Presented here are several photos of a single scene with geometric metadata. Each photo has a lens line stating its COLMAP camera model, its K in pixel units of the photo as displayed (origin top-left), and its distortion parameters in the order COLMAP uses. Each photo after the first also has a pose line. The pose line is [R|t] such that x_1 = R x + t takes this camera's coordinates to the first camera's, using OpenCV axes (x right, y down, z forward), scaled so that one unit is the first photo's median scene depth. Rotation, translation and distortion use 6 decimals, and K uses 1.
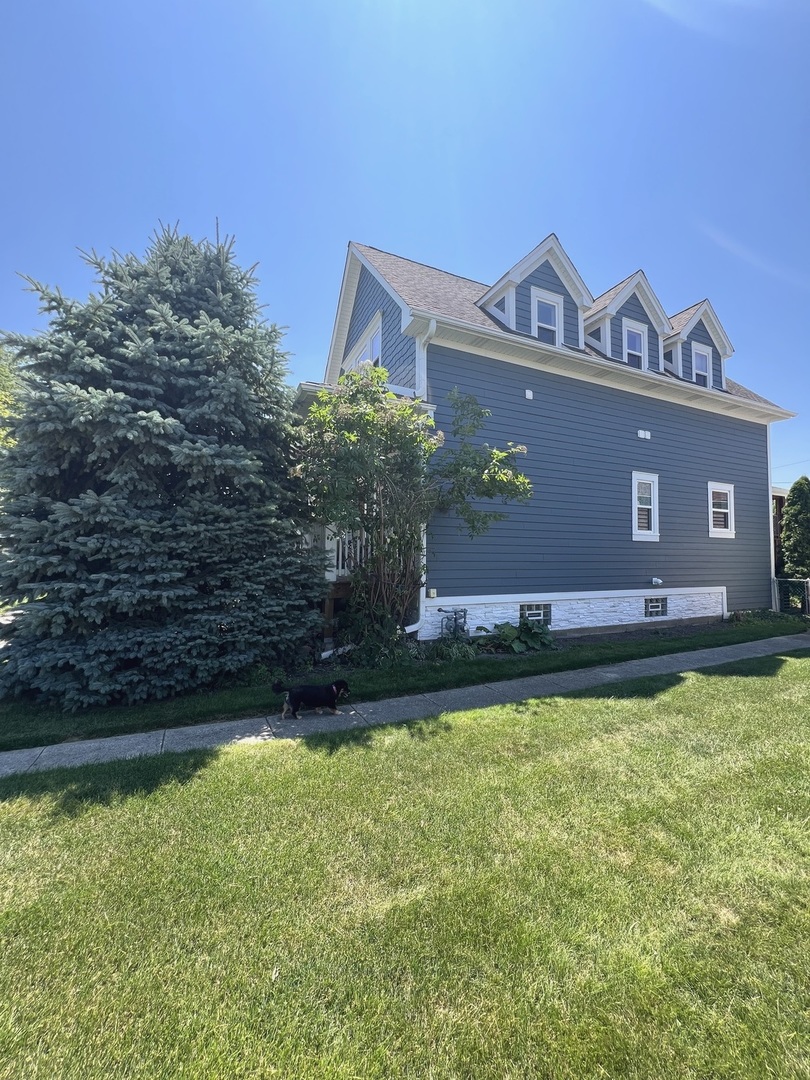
lens RADIAL K [[423.5, 0, 396.4], [0, 423.5, 540.0], [0, 0, 1]] dist [-0.001828, -0.000089]
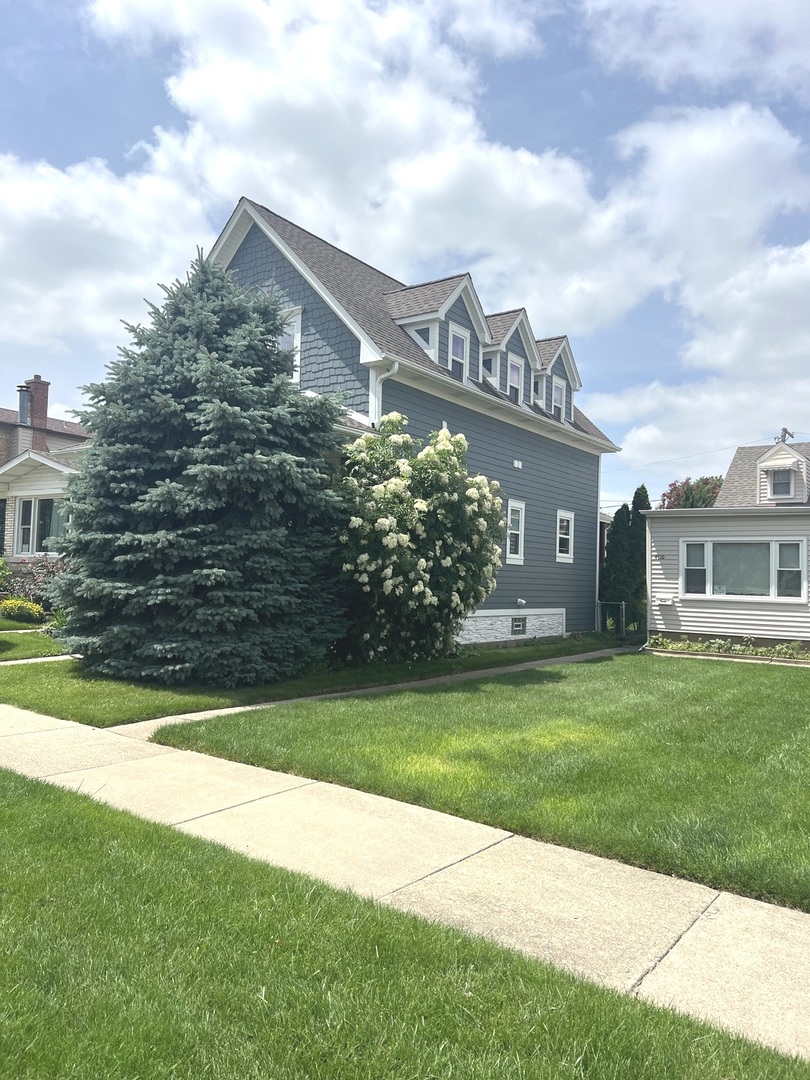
lens RADIAL K [[812.4, 0, 407.1], [0, 812.4, 540.2], [0, 0, 1]] dist [0.002763, 0.000185]
pose [[0.863399, 0.049432, 0.502095, -0.619318], [-0.052981, 0.998570, -0.007205, -0.026803], [-0.501733, -0.020380, 0.864783, -0.582265]]
